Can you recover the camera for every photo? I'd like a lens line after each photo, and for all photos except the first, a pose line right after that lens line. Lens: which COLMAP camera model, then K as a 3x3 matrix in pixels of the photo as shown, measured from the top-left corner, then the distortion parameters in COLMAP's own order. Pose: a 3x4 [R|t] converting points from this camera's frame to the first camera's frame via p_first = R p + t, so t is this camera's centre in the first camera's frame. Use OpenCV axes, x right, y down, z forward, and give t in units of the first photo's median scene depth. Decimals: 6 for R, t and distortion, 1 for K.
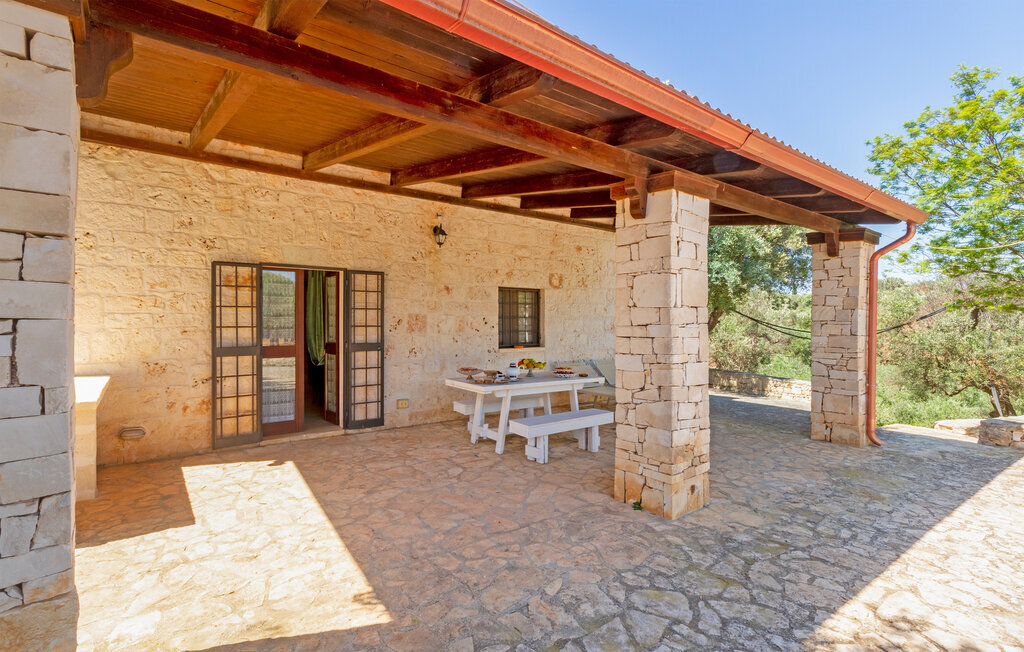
lens RADIAL K [[500.2, 0, 512.7], [0, 500.2, 326.1], [0, 0, 1]] dist [0.000674, 0.007520]
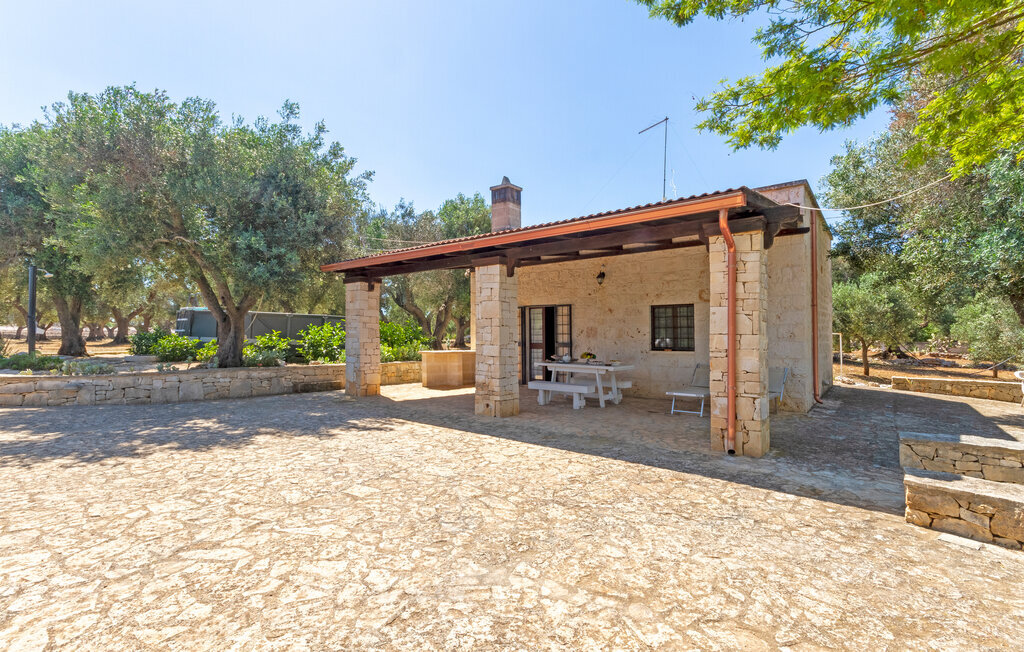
lens RADIAL K [[500.2, 0, 500.3], [0, 500.2, 337.4], [0, 0, 1]] dist [0.000674, 0.007520]
pose [[0.198340, -0.009684, -0.980085, 1.658711], [-0.020399, 0.999694, -0.014006, 0.048834], [0.979921, 0.022771, 0.198082, 0.437152]]
